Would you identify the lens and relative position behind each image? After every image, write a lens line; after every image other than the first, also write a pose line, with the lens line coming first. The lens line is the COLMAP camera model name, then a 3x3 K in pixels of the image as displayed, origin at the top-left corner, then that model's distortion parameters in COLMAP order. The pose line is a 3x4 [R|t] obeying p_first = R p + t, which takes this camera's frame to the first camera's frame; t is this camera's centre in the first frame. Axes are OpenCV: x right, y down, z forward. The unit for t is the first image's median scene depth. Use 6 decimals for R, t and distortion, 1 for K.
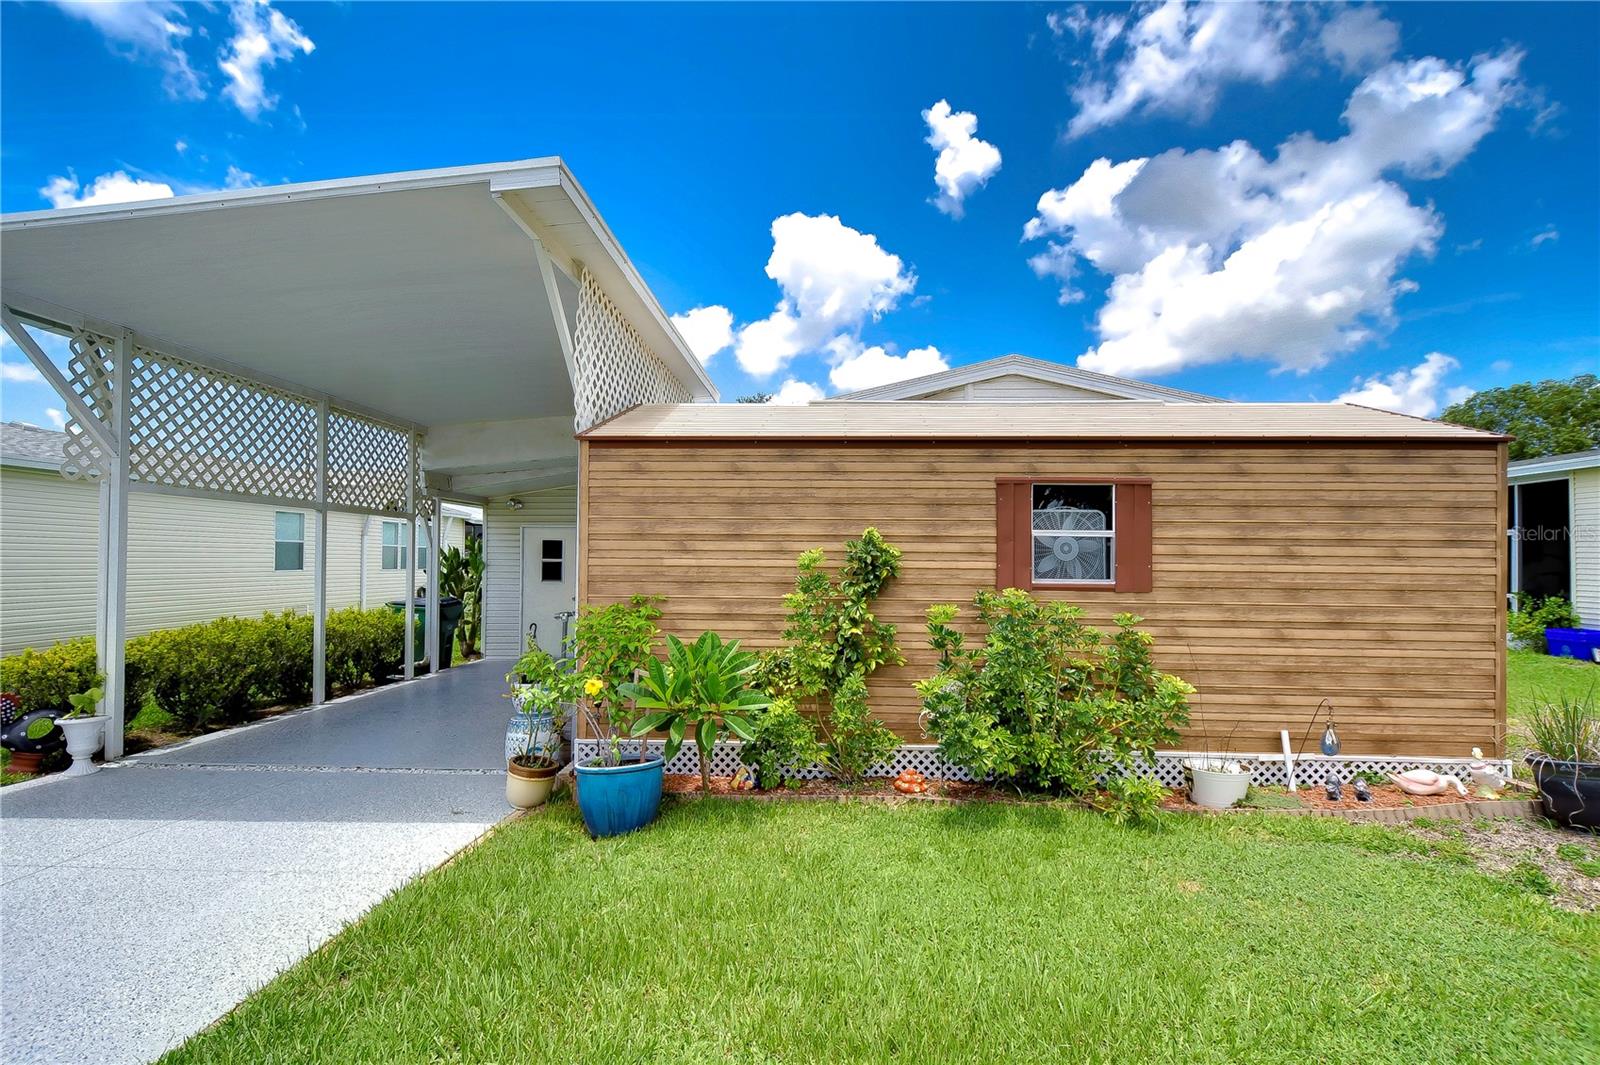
lens RADIAL K [[746.8, 0, 737.7], [0, 746.8, 537.0], [0, 0, 1]] dist [-0.000478, -0.000370]
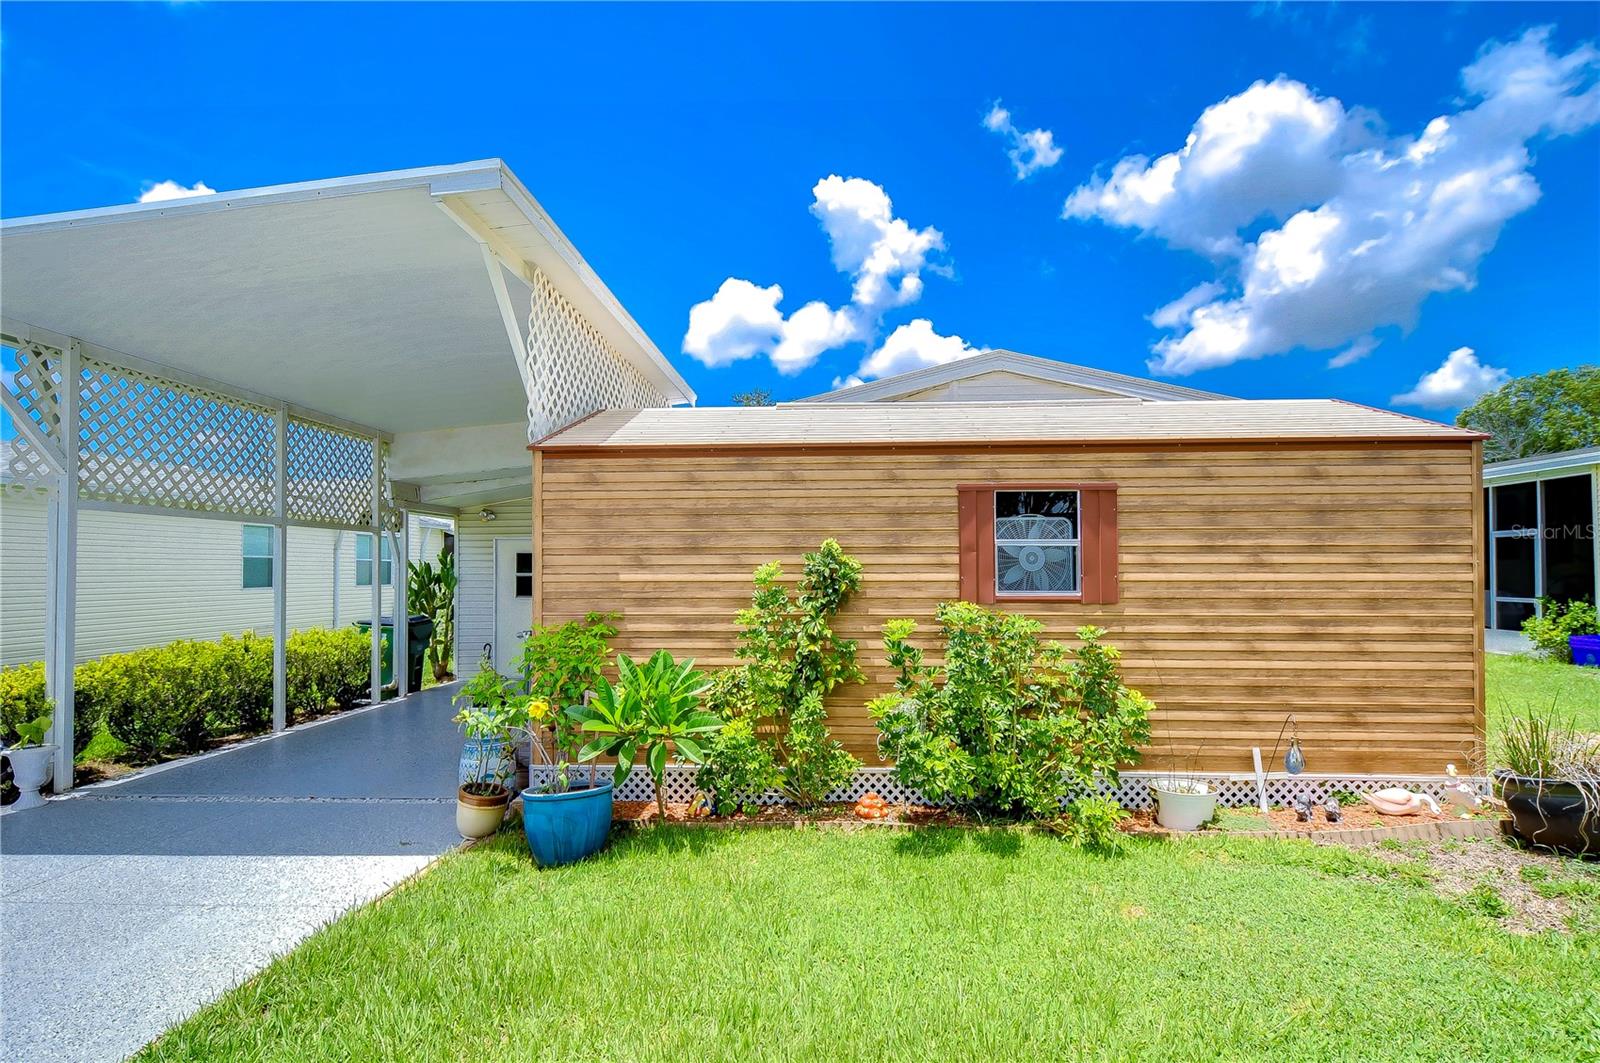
lens RADIAL K [[844.6, 0, 777.5], [0, 844.6, 530.1], [0, 0, 1]] dist [0.000470, -0.000932]
pose [[0.999627, -0.015552, -0.022443, 0.138598], [0.015348, 0.999839, -0.009245, -0.015302], [0.022584, 0.008897, 0.999705, -0.077963]]
